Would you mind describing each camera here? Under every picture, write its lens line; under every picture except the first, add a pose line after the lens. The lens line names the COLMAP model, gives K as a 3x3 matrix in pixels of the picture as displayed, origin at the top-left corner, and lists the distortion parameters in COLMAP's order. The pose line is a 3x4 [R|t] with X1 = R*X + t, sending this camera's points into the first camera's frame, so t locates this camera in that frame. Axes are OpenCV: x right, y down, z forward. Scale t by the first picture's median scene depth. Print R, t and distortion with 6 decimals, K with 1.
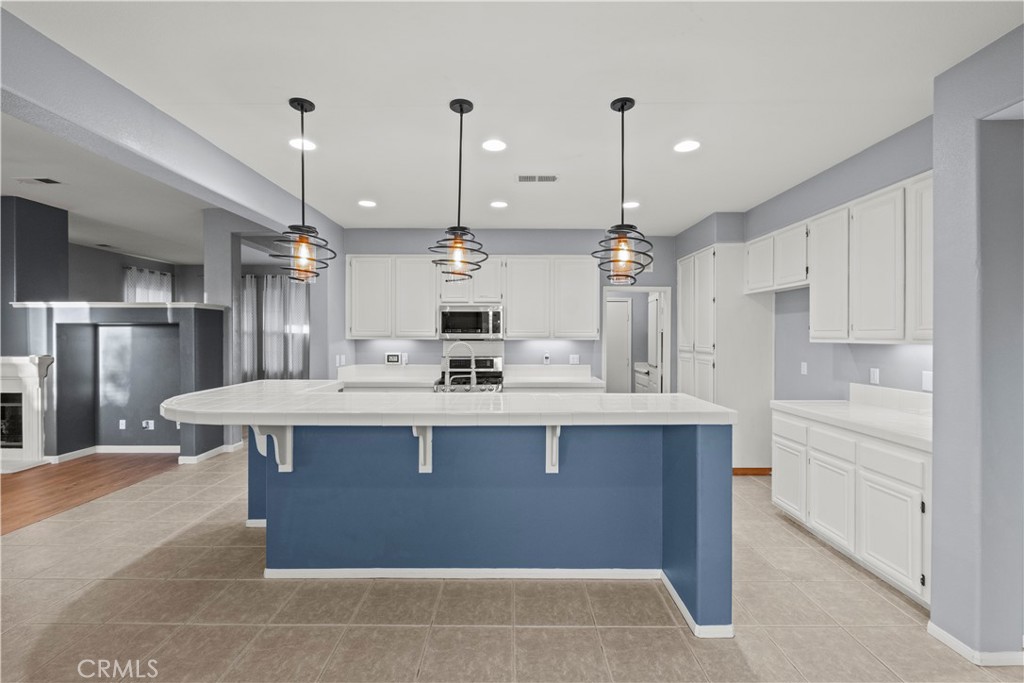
lens RADIAL K [[445.2, 0, 510.9], [0, 445.2, 334.4], [0, 0, 1]] dist [0.014415, -0.013689]
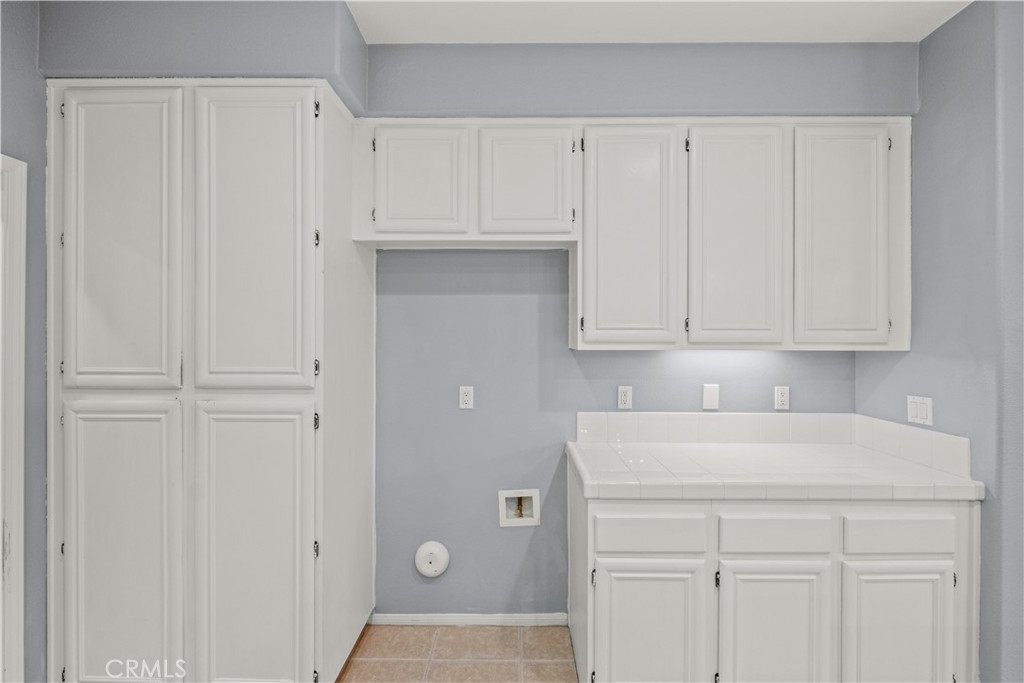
lens RADIAL K [[445.2, 0, 510.9], [0, 445.2, 334.4], [0, 0, 1]] dist [0.014415, -0.013689]
pose [[0.009651, 0.000230, 0.999953, 0.100873], [-0.004552, 0.999990, -0.000186, -0.000549], [-0.999943, -0.004550, 0.009652, 0.838340]]
